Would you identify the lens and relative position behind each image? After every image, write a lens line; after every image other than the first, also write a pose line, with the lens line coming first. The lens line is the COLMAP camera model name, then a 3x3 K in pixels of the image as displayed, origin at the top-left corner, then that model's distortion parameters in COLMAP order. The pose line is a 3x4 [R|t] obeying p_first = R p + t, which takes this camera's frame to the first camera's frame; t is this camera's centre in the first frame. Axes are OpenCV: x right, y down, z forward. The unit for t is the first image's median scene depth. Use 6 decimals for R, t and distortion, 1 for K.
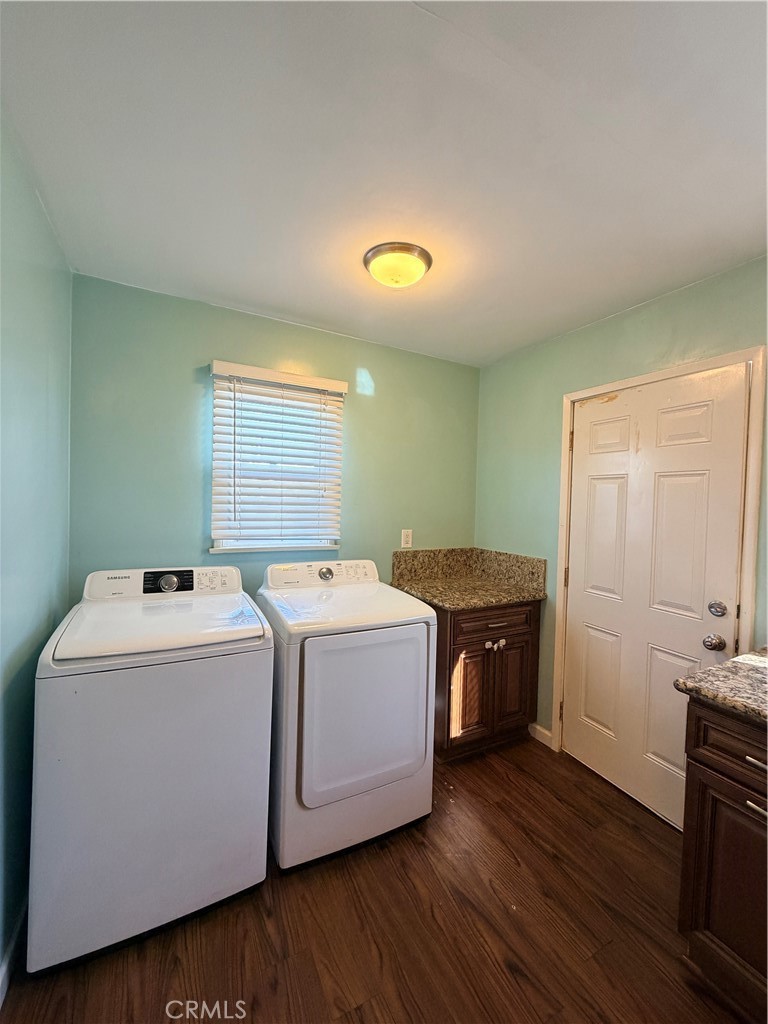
lens RADIAL K [[407.9, 0, 383.6], [0, 407.9, 506.6], [0, 0, 1]] dist [0.000035, -0.000046]
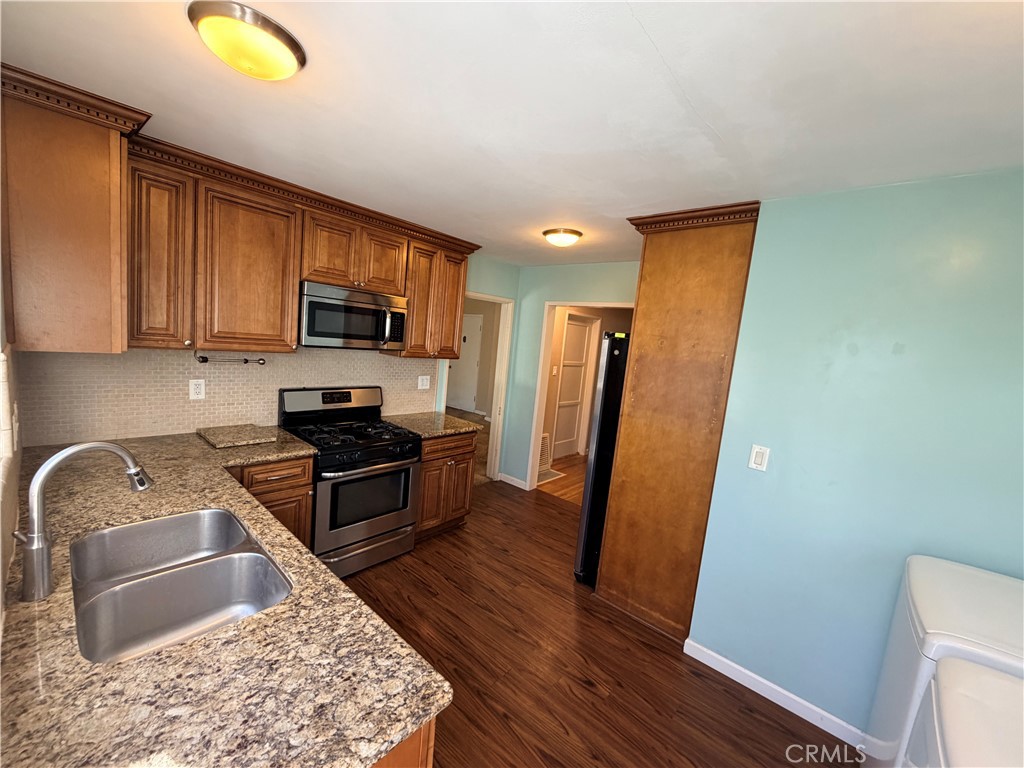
lens RADIAL K [[407.9, 0, 531.3], [0, 407.9, 381.9], [0, 0, 1]] dist [0.000035, -0.000046]
pose [[-0.914880, -0.068224, -0.397920, 0.298208], [-0.117469, 0.987958, 0.100694, -0.048865], [0.386258, 0.138866, -0.911878, 0.524683]]
